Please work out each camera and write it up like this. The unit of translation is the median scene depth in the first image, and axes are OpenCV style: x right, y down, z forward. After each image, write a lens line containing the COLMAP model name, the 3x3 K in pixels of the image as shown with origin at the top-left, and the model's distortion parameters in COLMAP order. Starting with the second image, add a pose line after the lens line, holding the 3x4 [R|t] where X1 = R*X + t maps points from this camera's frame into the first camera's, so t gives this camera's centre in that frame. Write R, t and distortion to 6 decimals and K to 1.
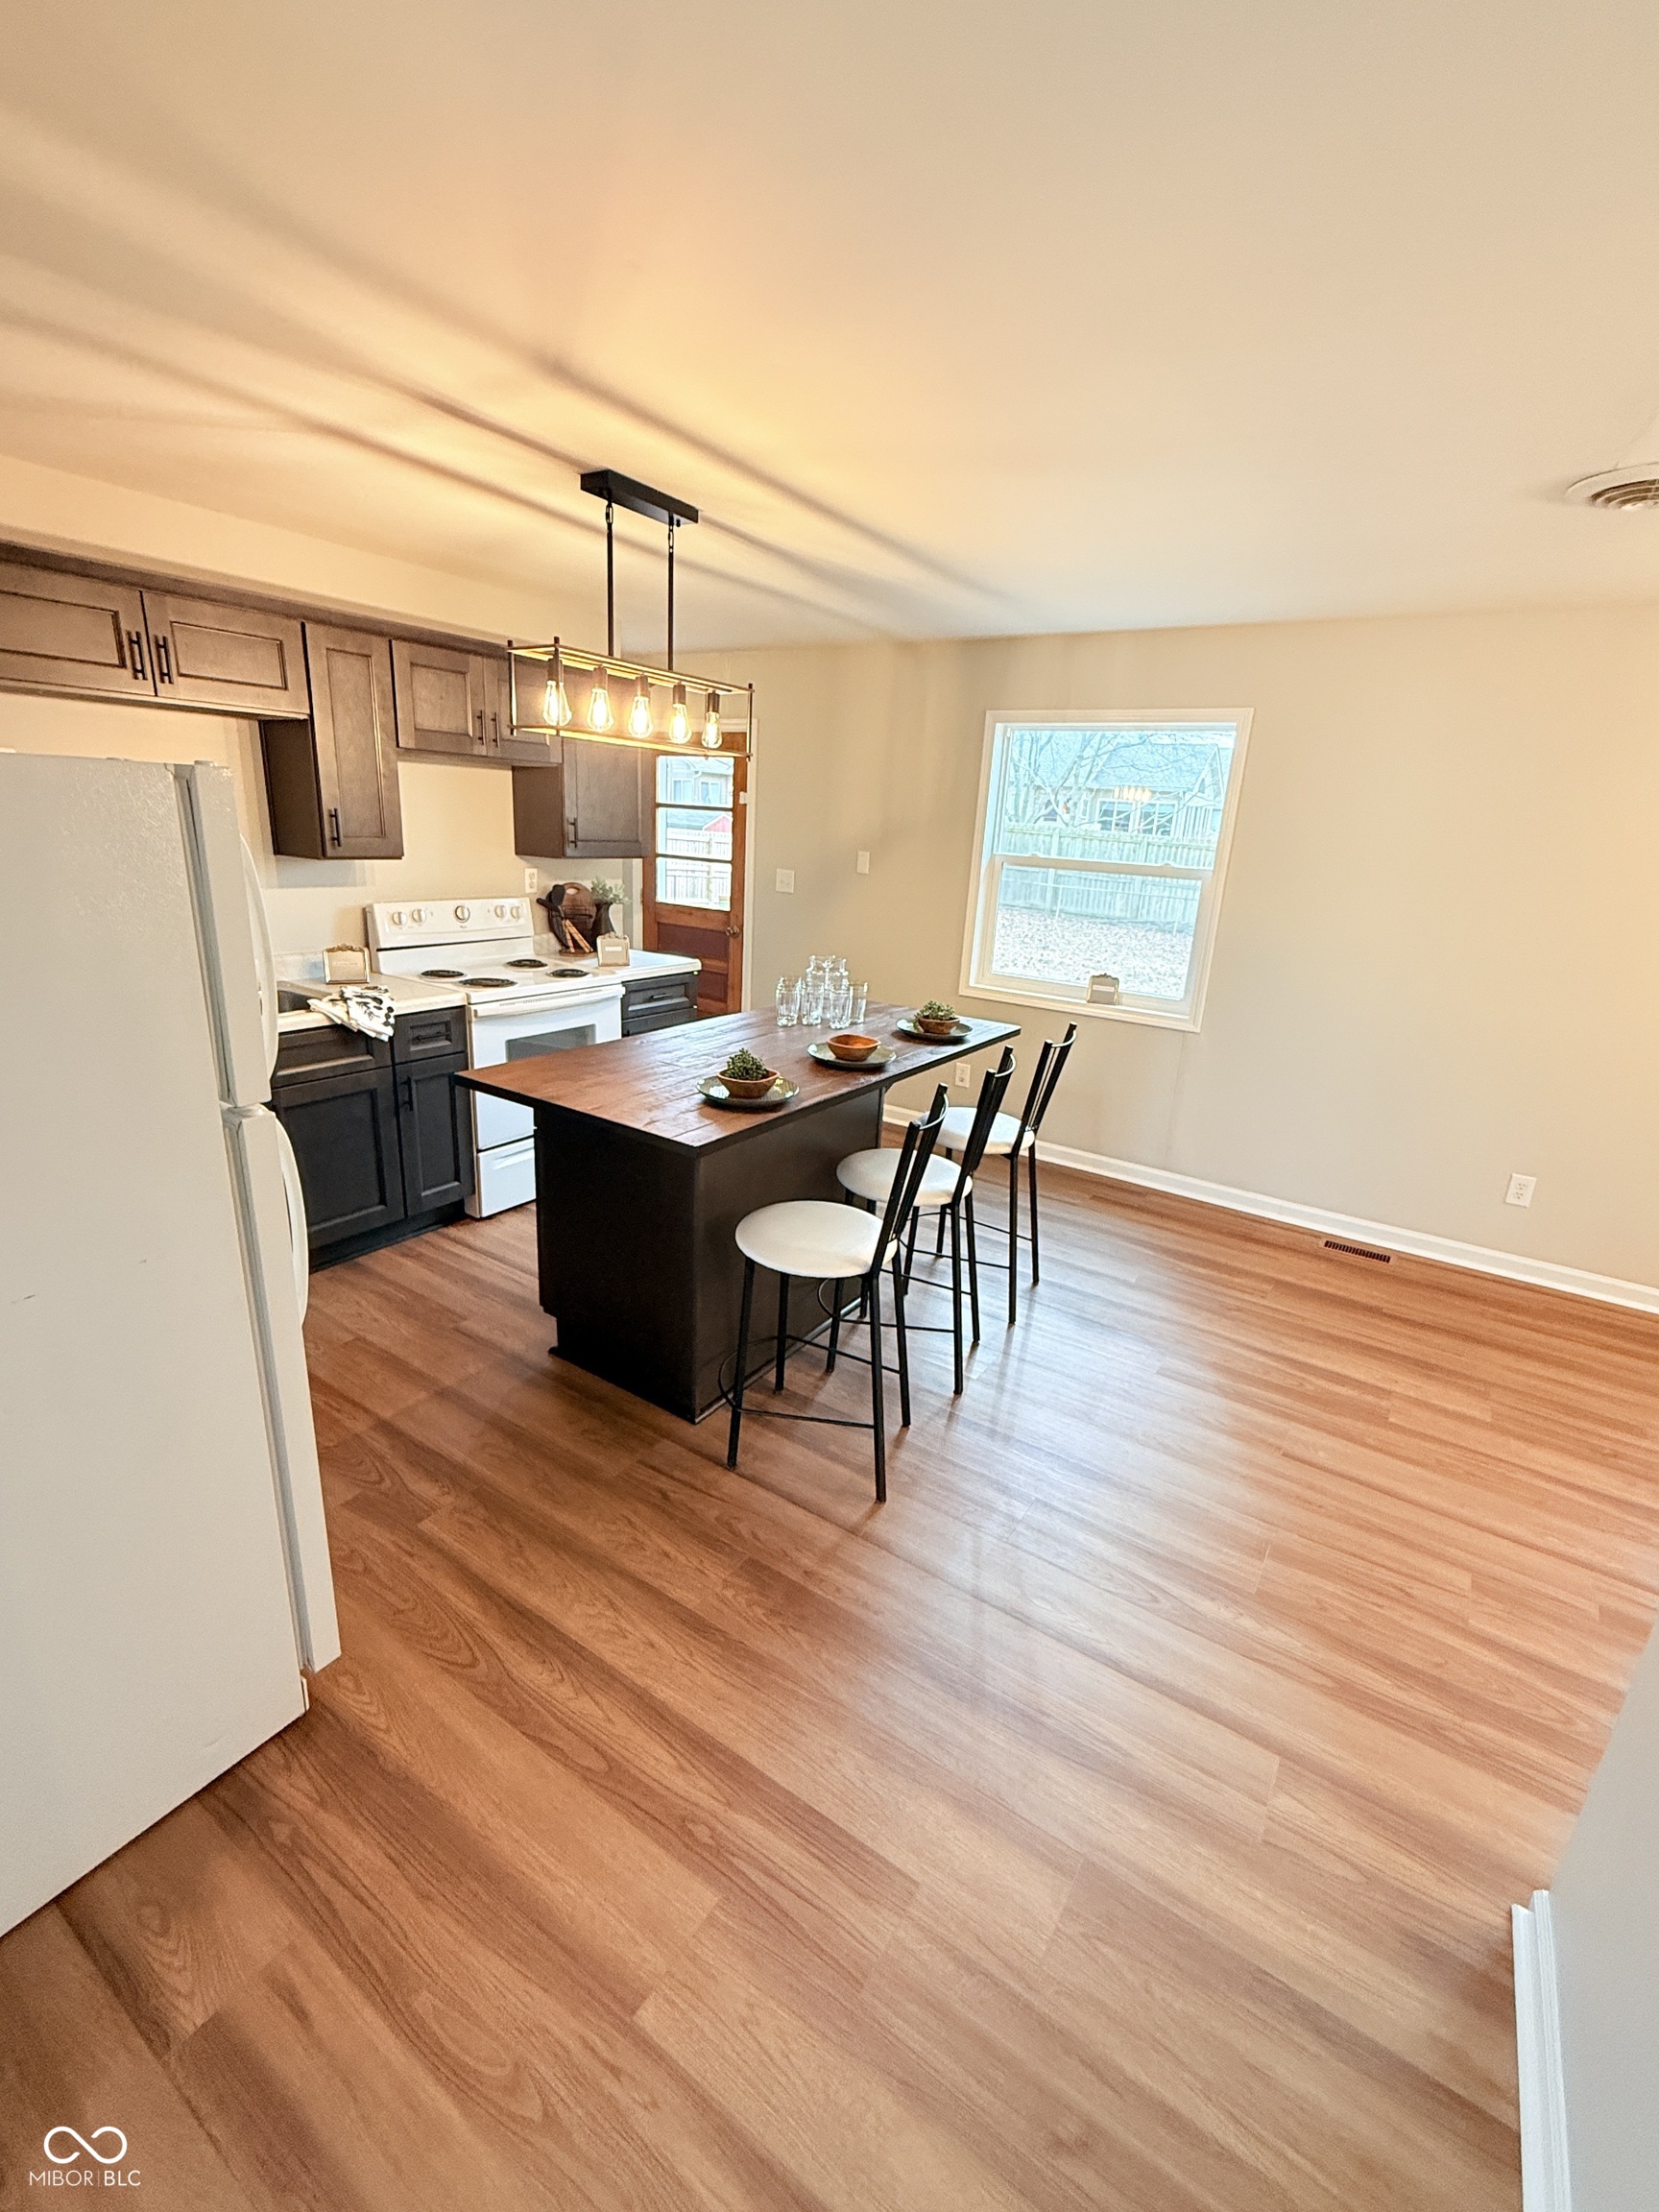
lens RADIAL K [[962.3, 0, 828.8], [0, 962.3, 1107.5], [0, 0, 1]] dist [0.000912, 0.000302]
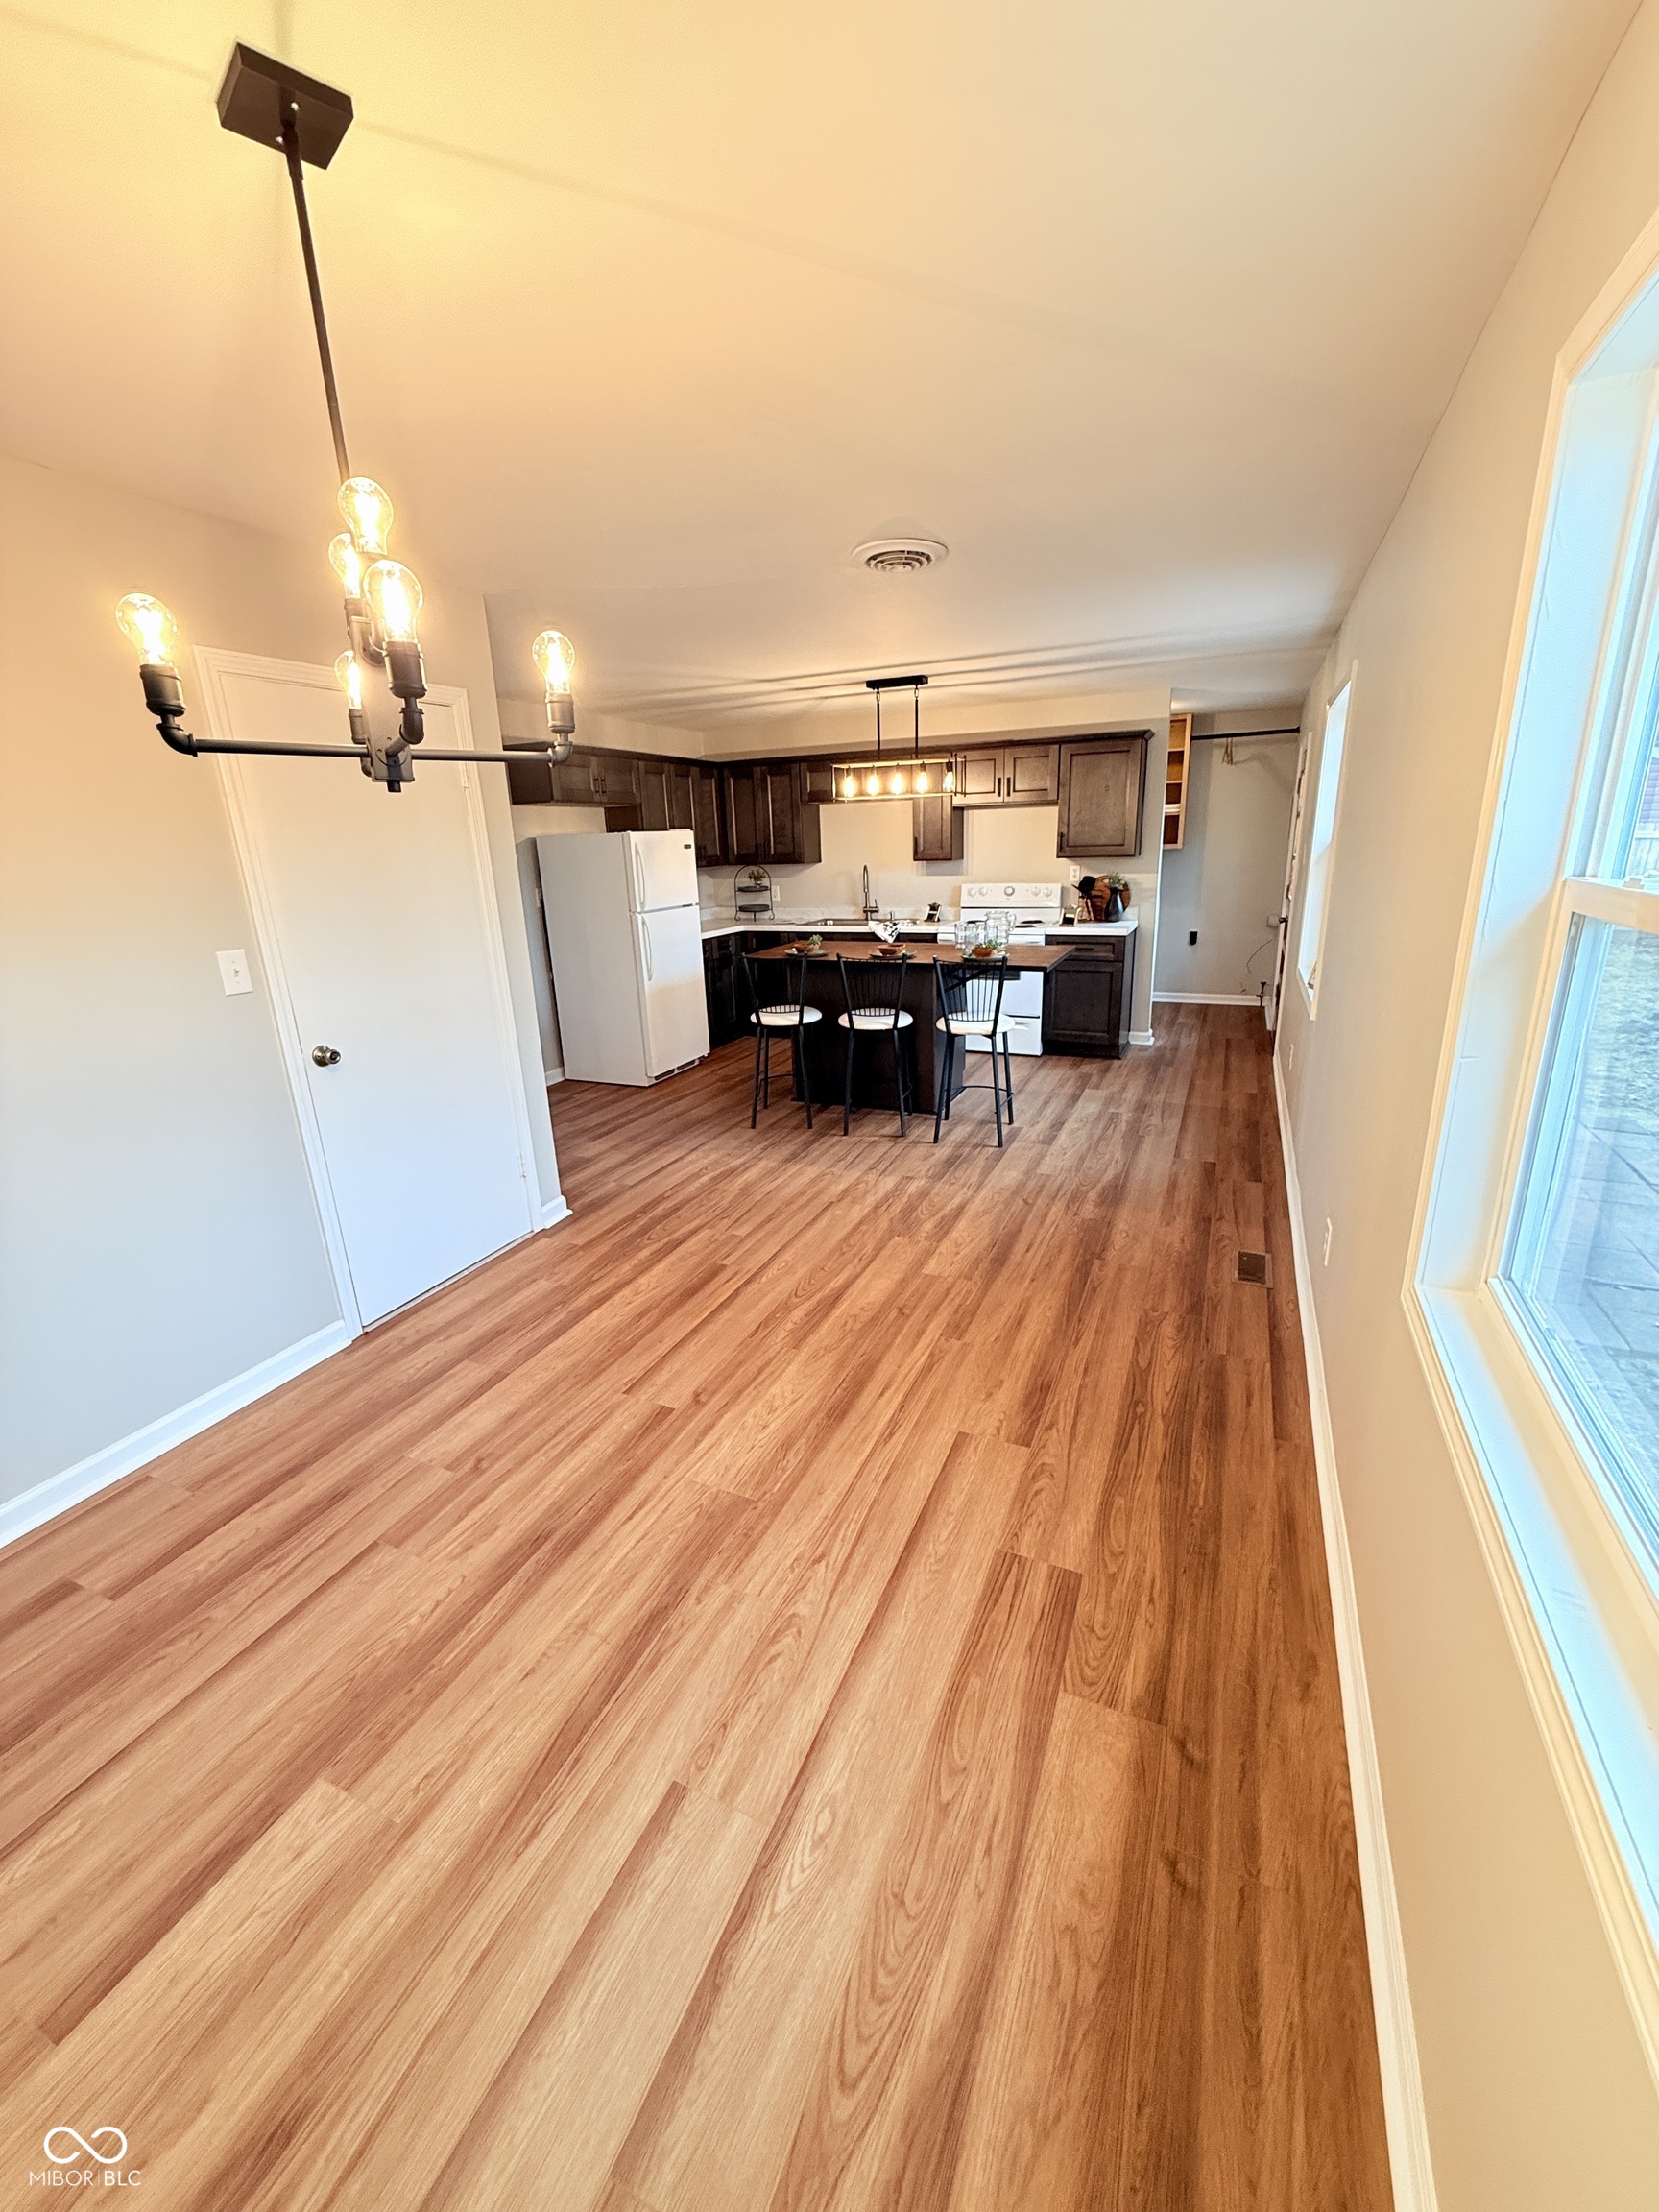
lens RADIAL K [[888.8, 0, 828.3], [0, 888.8, 1101.0], [0, 0, 1]] dist [0.010038, -0.000468]
pose [[0.156483, 0.225495, -0.961595, 1.250532], [-0.243070, 0.952438, 0.183792, -0.053315], [0.957304, 0.204975, 0.203851, 0.428914]]
